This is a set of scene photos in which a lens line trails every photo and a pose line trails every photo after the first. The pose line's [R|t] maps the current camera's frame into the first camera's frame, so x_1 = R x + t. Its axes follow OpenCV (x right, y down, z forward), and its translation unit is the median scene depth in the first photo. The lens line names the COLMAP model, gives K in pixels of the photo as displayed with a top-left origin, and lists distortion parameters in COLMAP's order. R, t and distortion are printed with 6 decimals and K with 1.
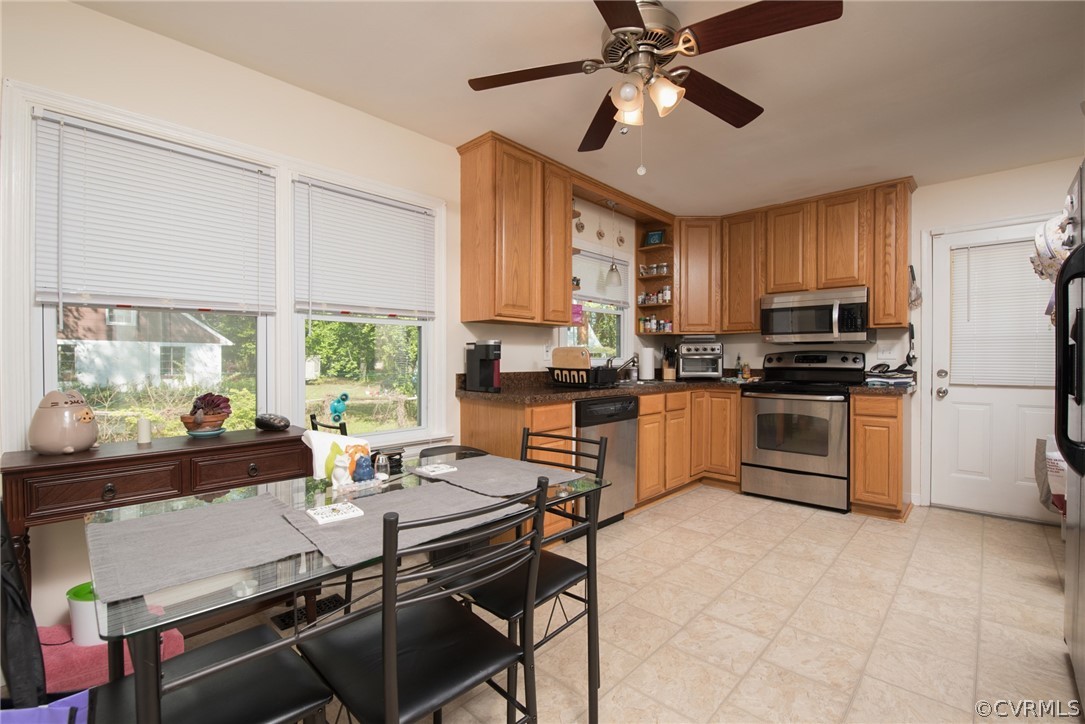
lens RADIAL K [[464.0, 0, 537.4], [0, 464.0, 363.8], [0, 0, 1]] dist [0.001979, 0.000342]
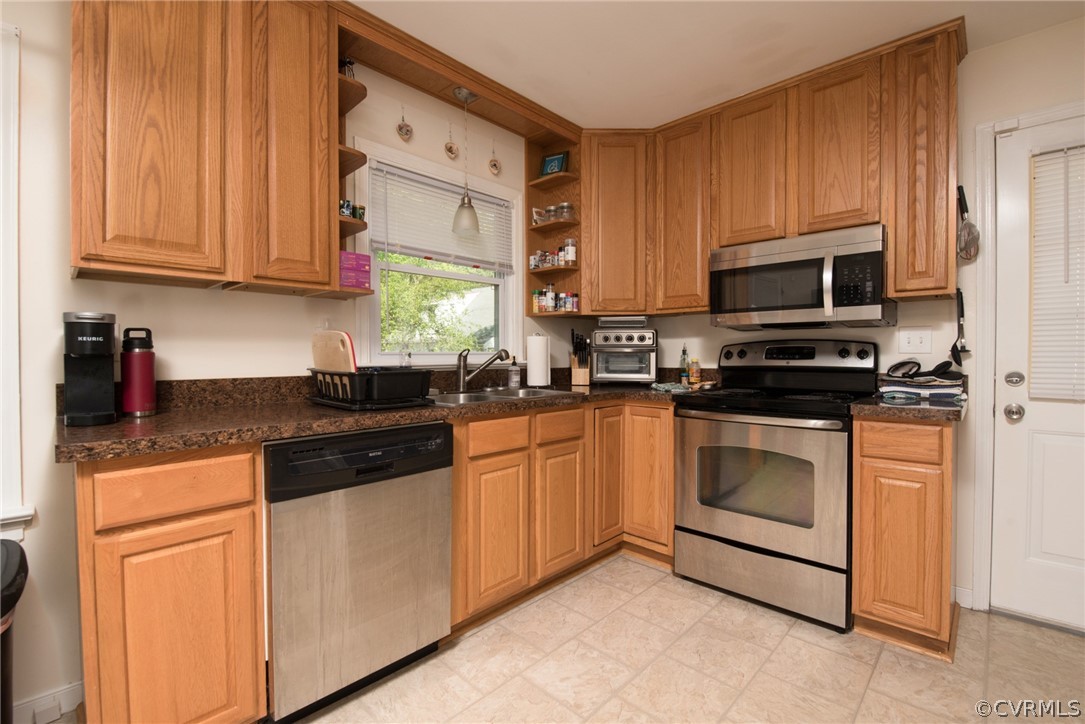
lens RADIAL K [[481.0, 0, 542.5], [0, 481.0, 362.0], [0, 0, 1]] dist [-0.003302, -0.000705]
pose [[0.999867, -0.002359, 0.016124, 0.255502], [0.002273, 0.999983, 0.005353, -0.002641], [-0.016136, -0.005315, 0.999856, 0.376485]]
